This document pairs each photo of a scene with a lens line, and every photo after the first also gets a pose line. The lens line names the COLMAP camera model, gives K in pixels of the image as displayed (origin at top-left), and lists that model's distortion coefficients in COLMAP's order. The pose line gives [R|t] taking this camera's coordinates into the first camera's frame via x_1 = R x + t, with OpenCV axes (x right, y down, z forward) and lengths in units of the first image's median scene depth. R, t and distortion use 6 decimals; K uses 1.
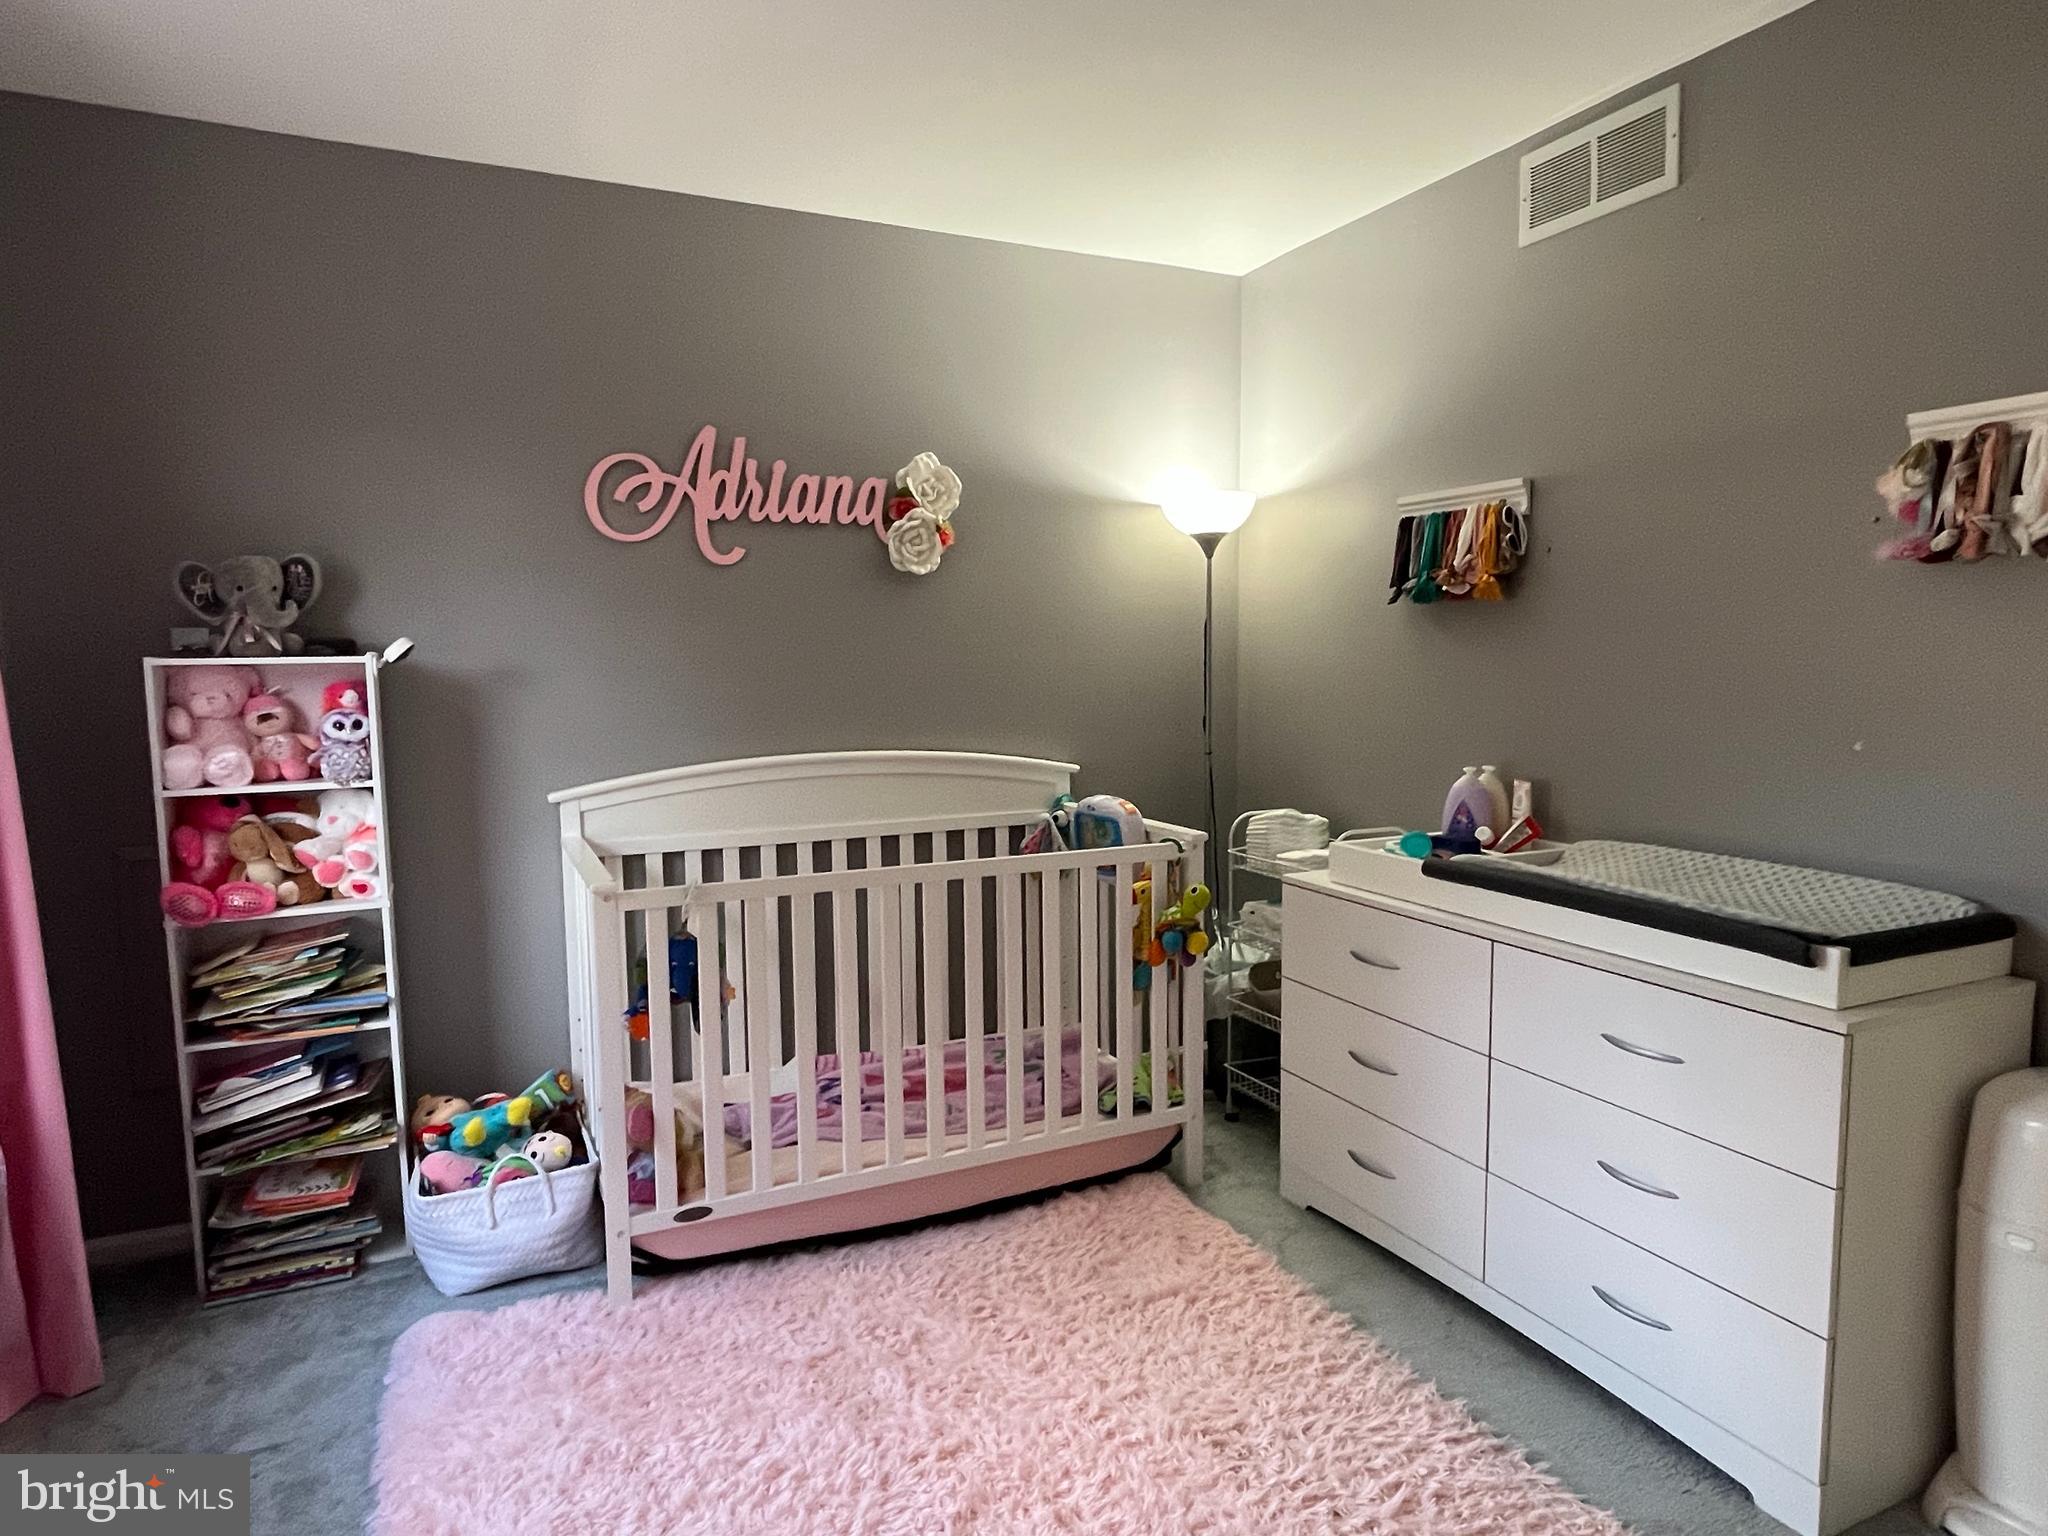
lens RADIAL K [[1223.6, 0, 1024.0], [0, 1223.6, 768.0], [0, 0, 1]] dist [0.023215, -0.000909]
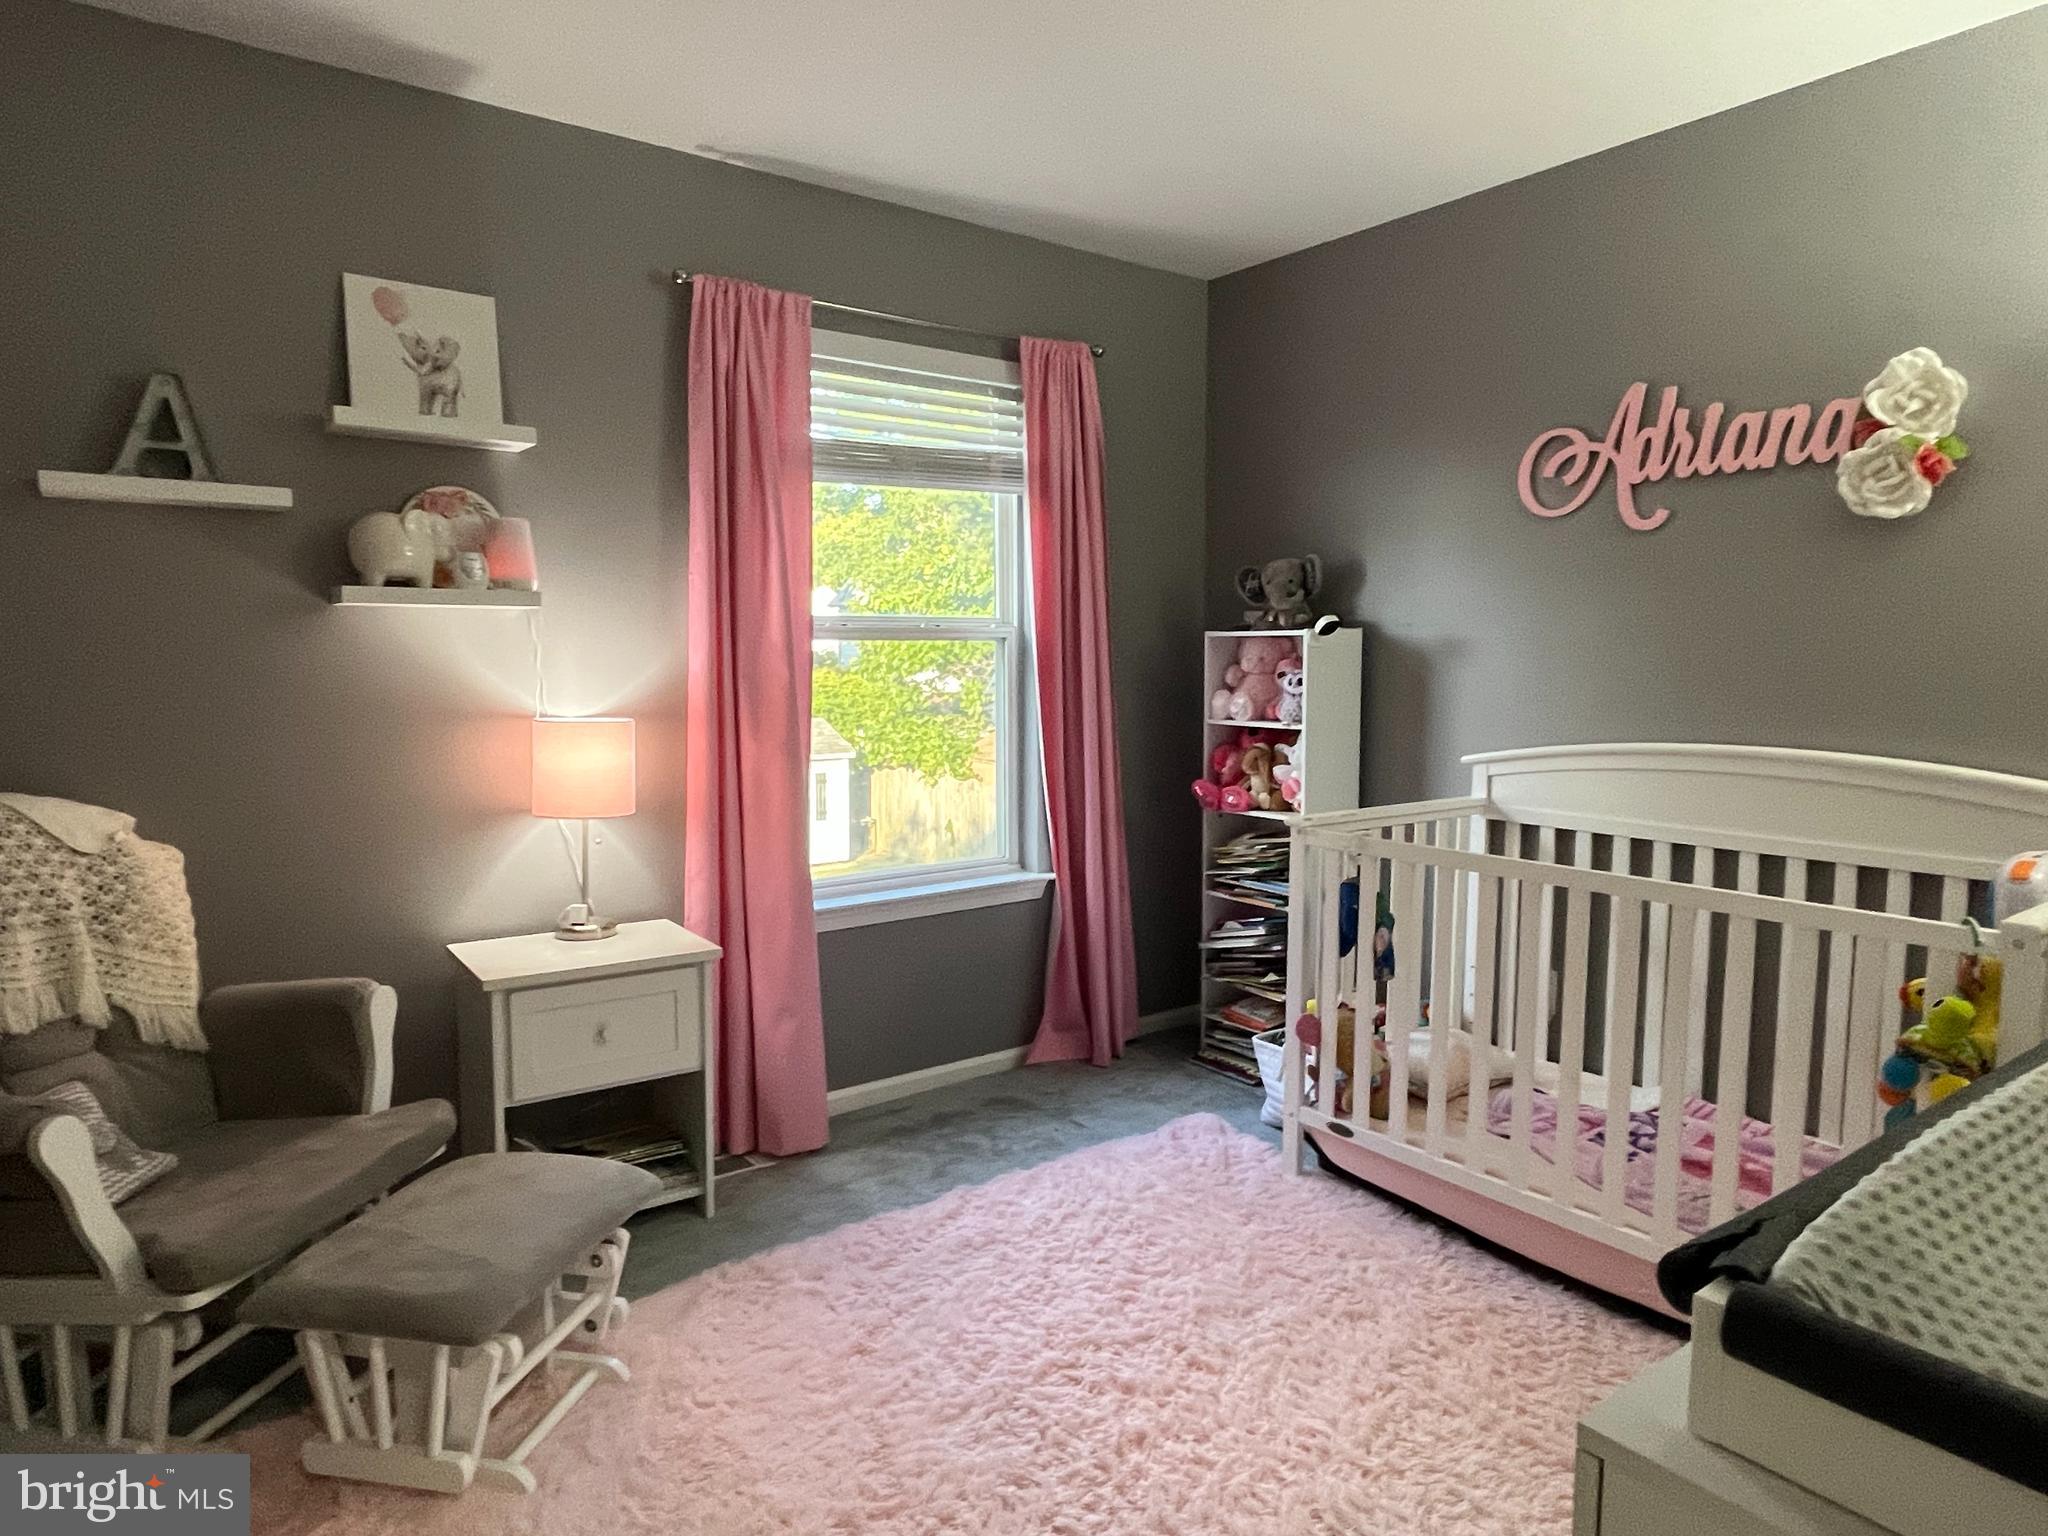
lens RADIAL K [[1228.4, 0, 1023.1], [0, 1228.4, 757.4], [0, 0, 1]] dist [0.001260, -0.001731]
pose [[0.205733, 0.098030, -0.973686, 0.596495], [-0.091974, 0.992503, 0.080491, -0.029262], [0.974276, 0.072994, 0.213207, 0.377117]]
